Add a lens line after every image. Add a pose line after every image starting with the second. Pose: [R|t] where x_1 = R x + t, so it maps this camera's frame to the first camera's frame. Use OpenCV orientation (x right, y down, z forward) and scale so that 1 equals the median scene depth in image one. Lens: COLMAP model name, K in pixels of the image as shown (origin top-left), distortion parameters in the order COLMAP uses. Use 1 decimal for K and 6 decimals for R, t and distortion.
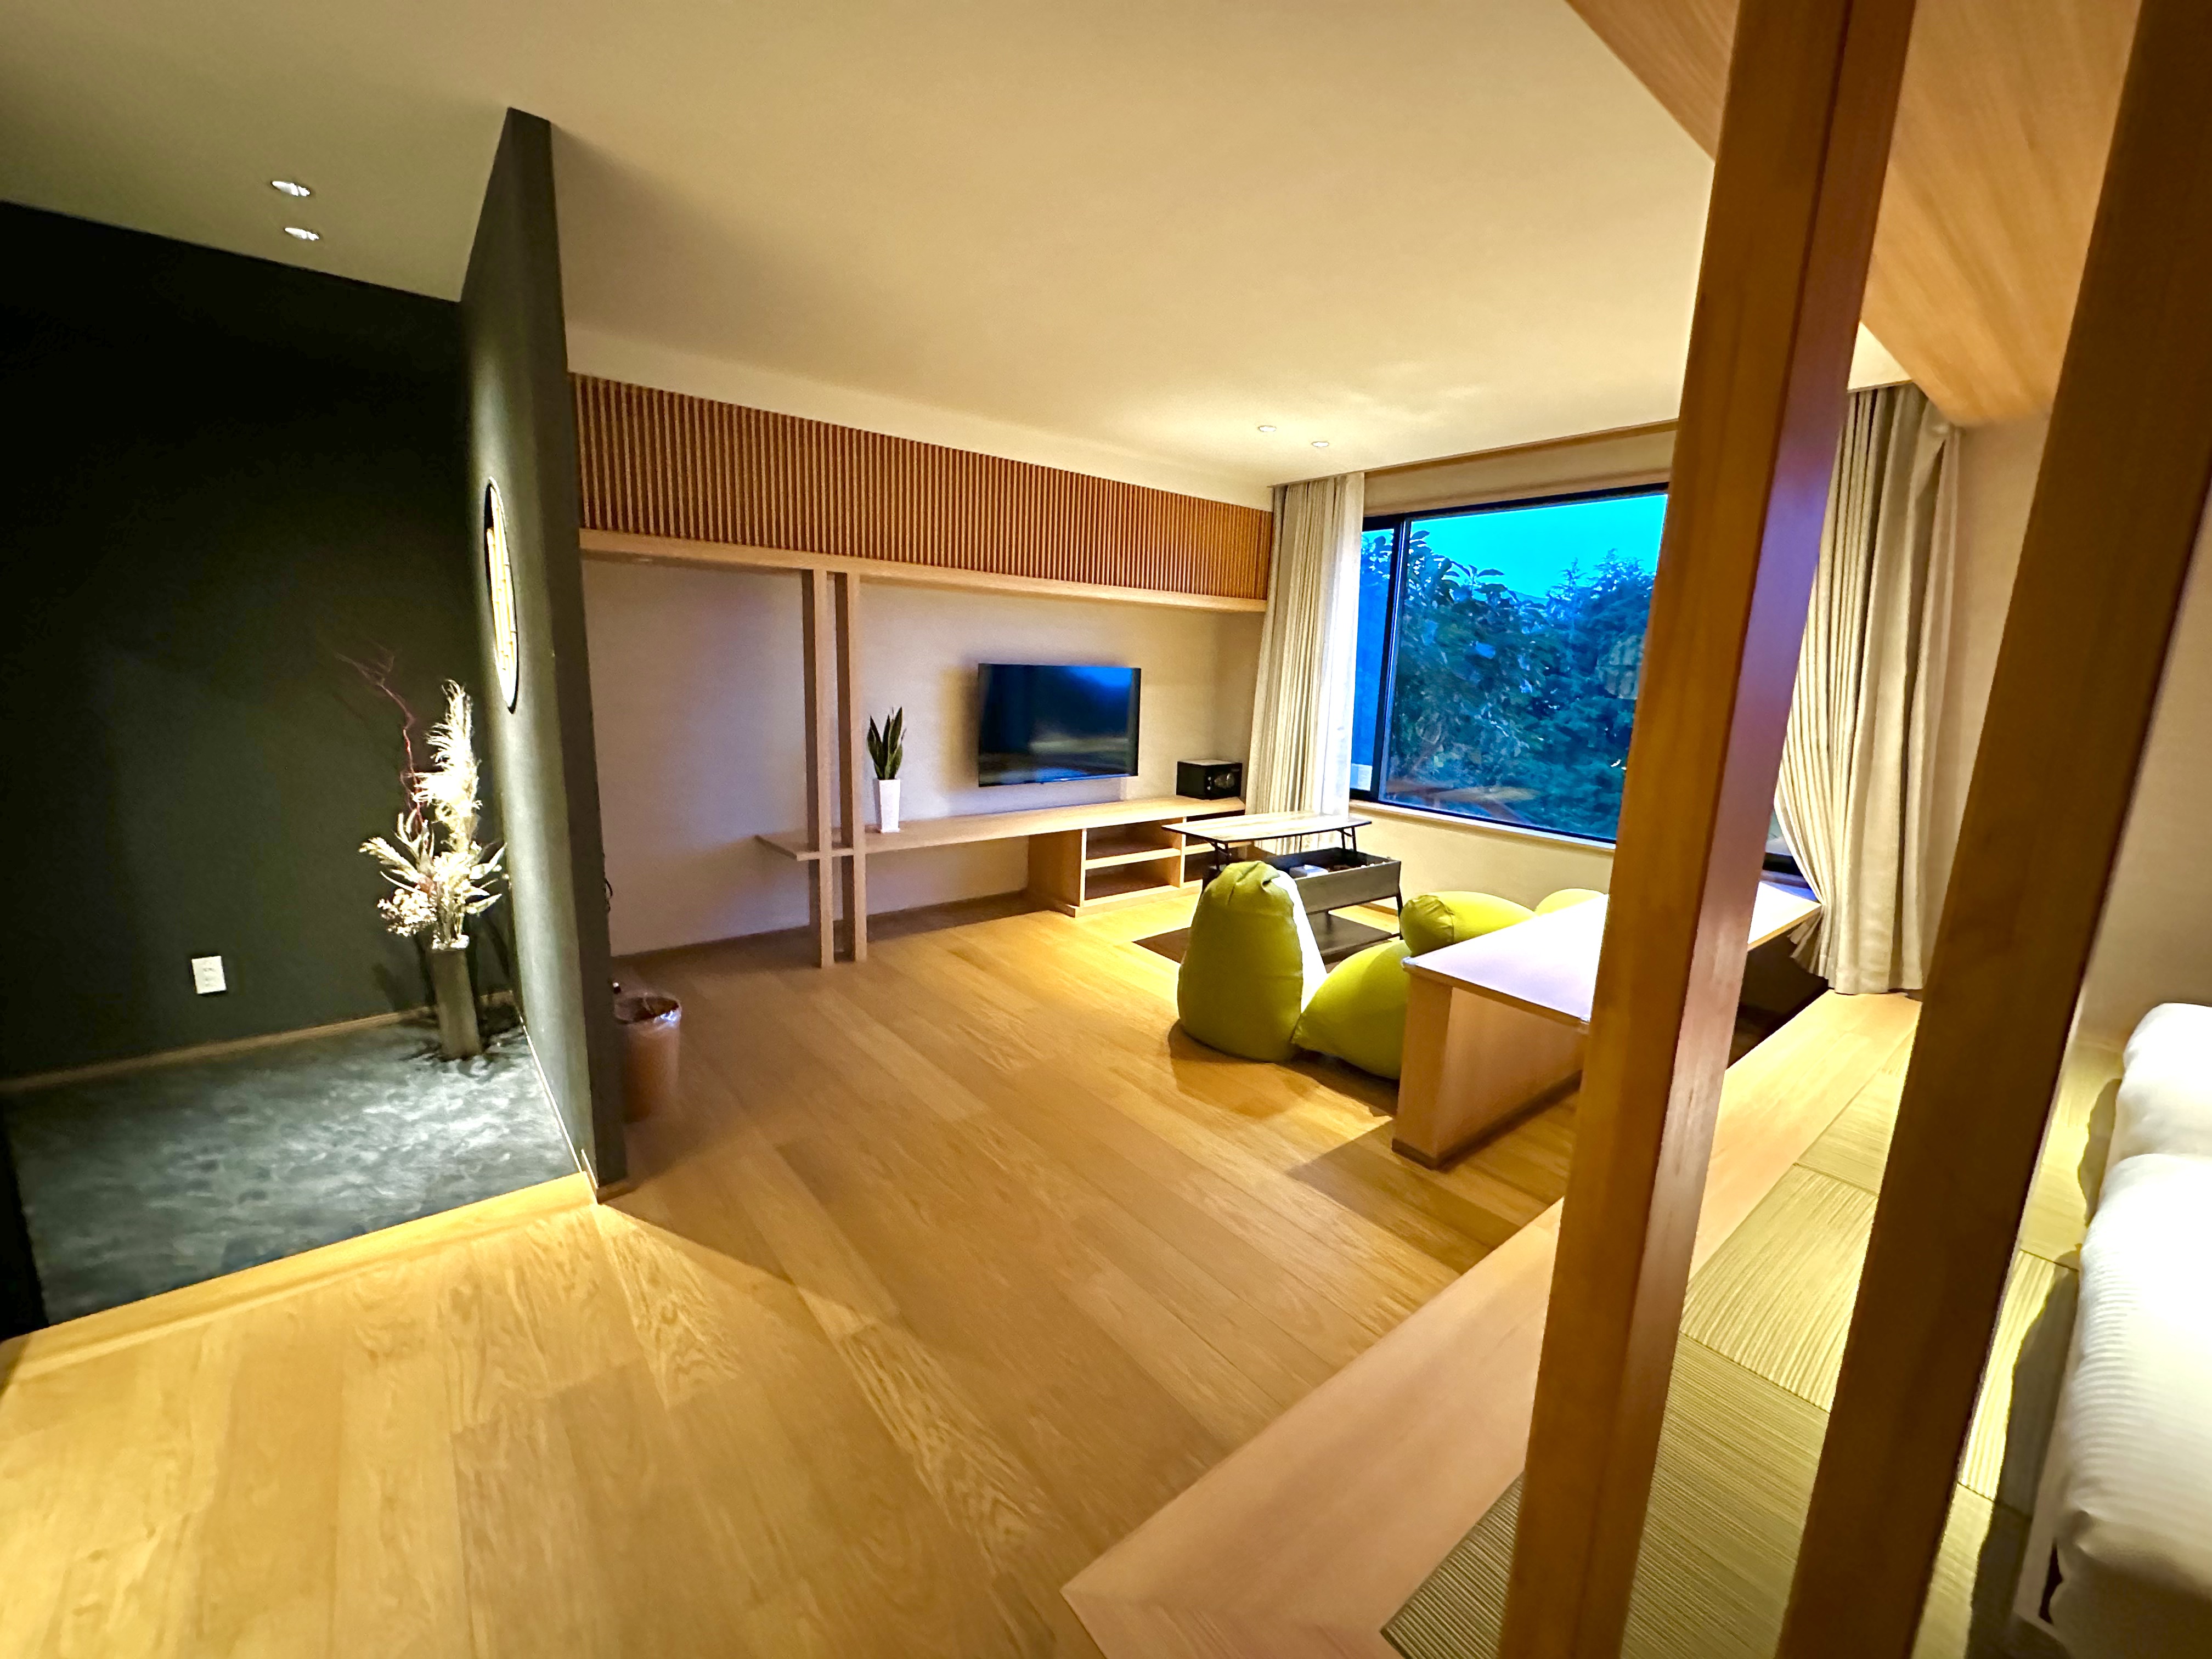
lens RADIAL K [[883.0, 0, 1106.0], [0, 883.0, 829.5], [0, 0, 1]] dist [-0.002921, -0.000025]
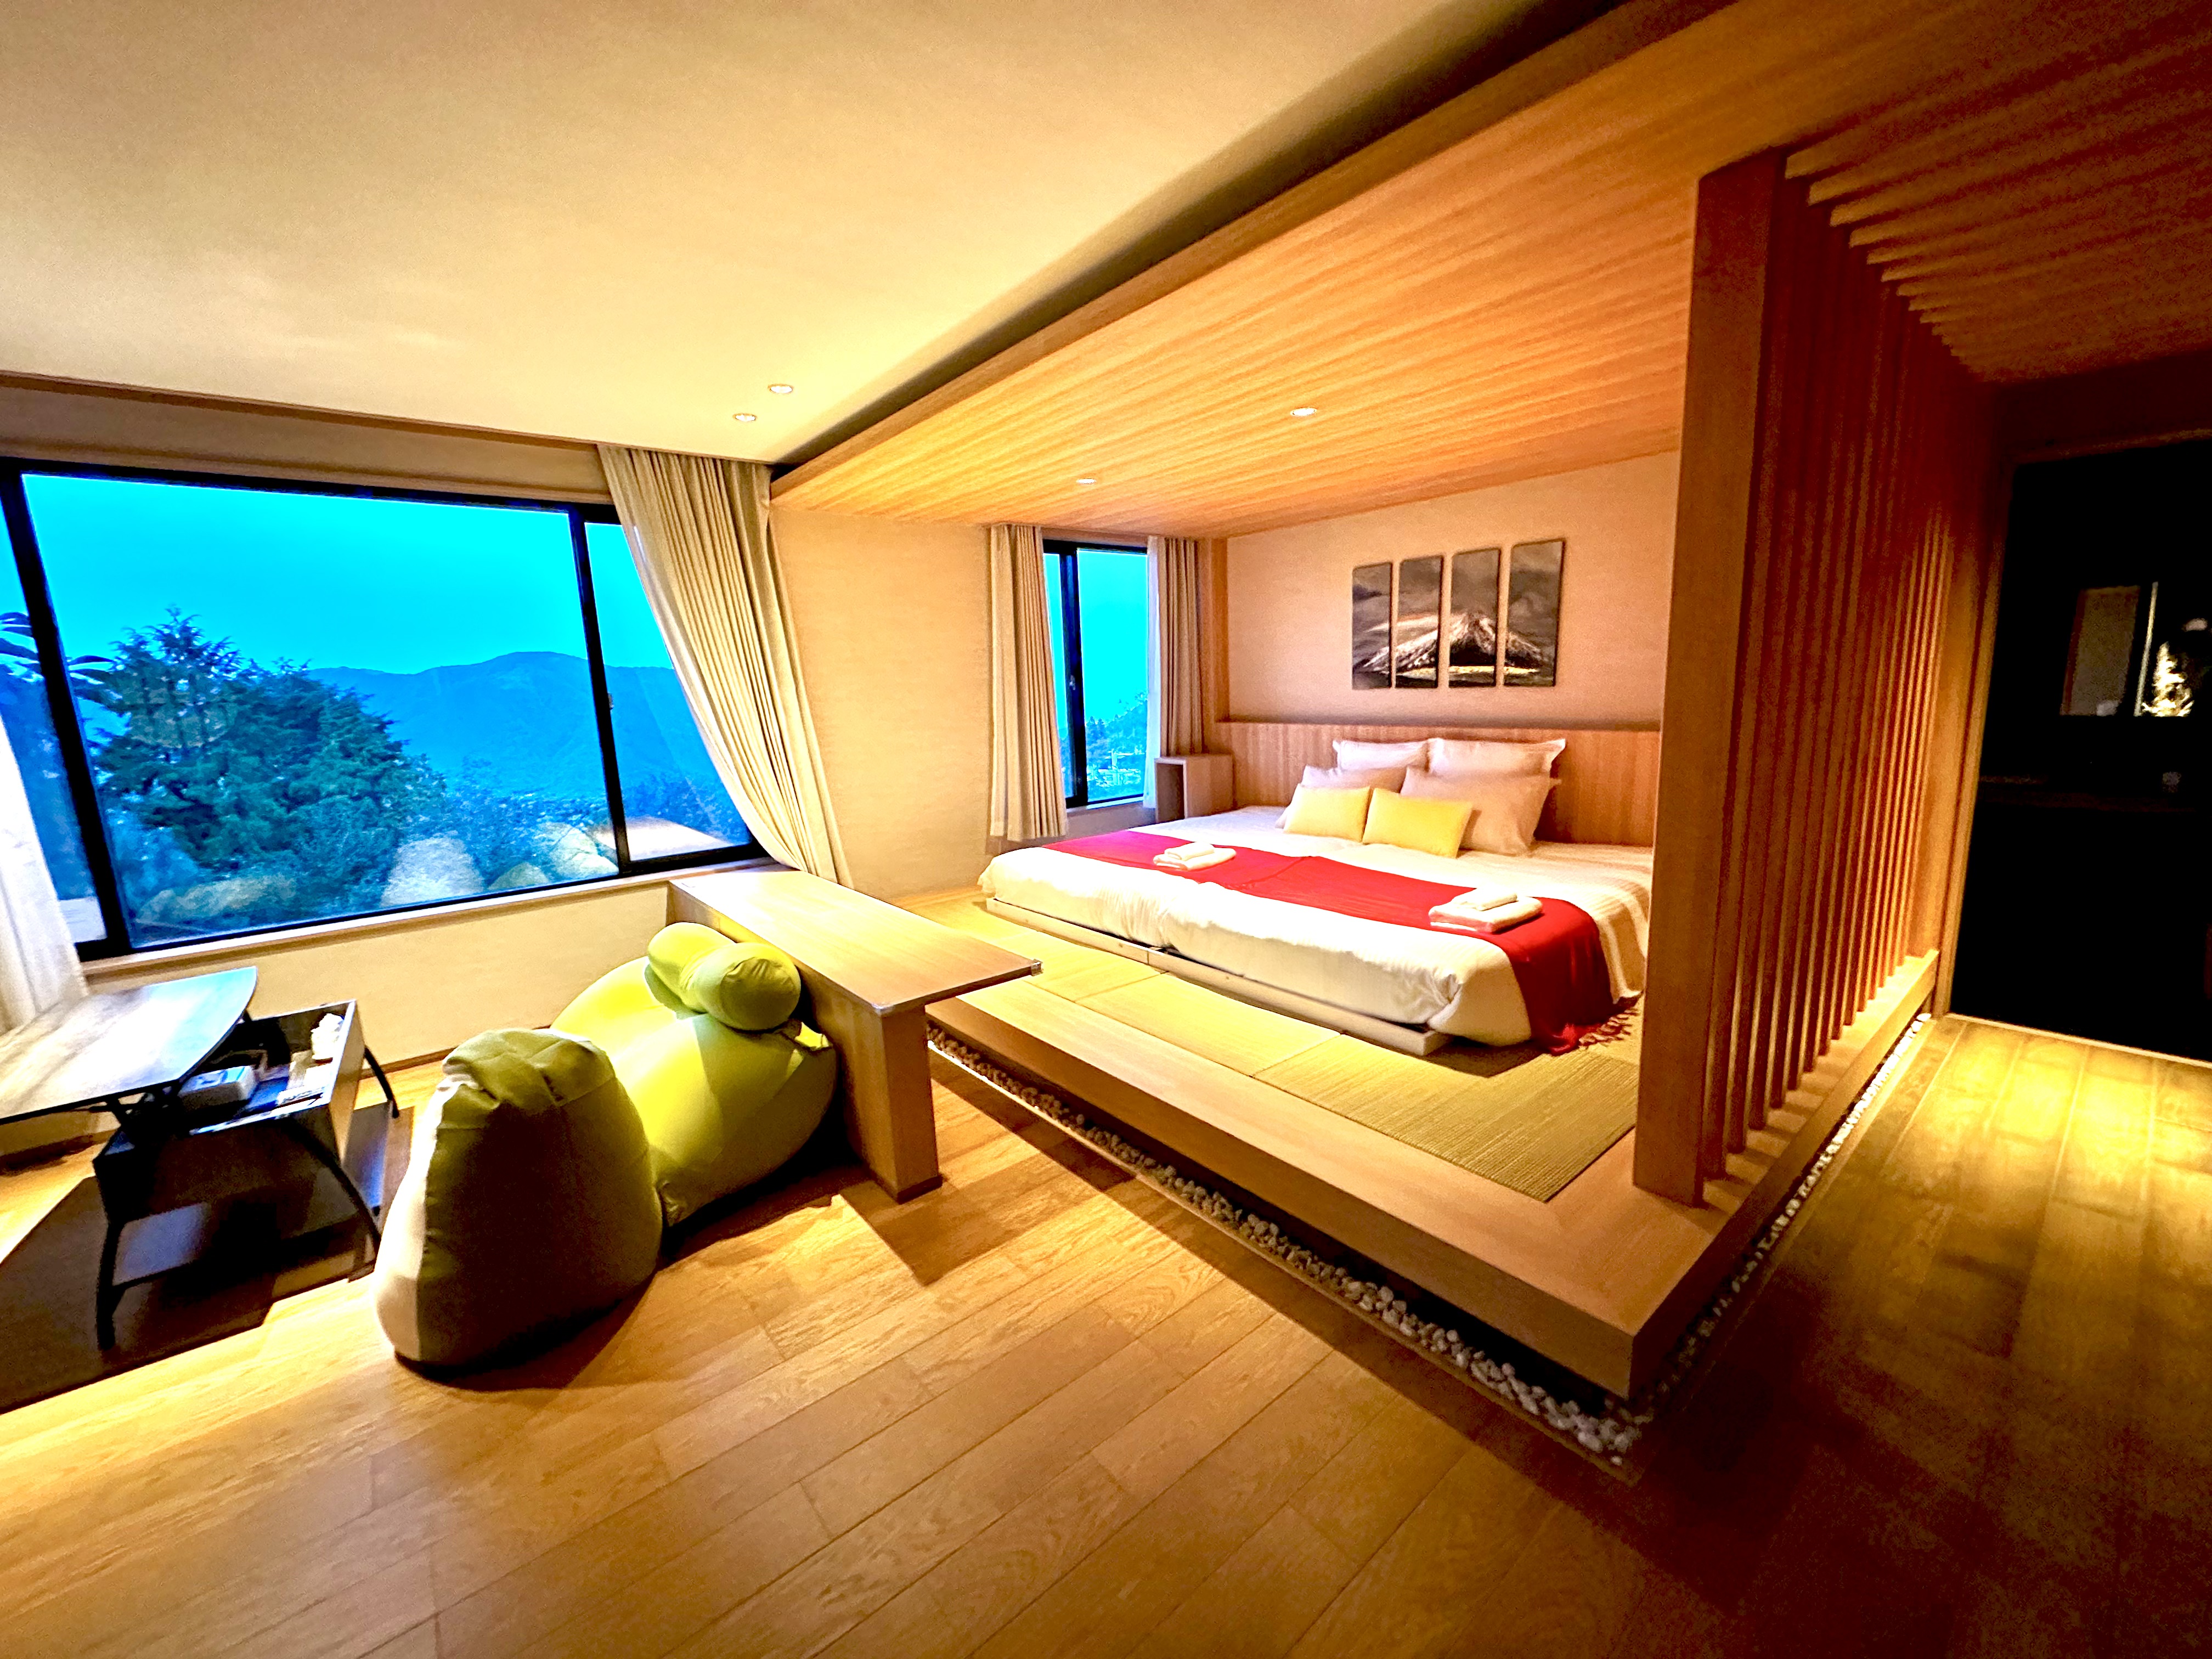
lens RADIAL K [[883.0, 0, 1106.0], [0, 883.0, 829.5], [0, 0, 1]] dist [-0.002921, -0.000025]
pose [[-0.011483, -0.205497, 0.978590, -0.286725], [0.228349, 0.952256, 0.202647, -0.088333], [-0.973512, 0.225787, 0.035990, 0.362445]]
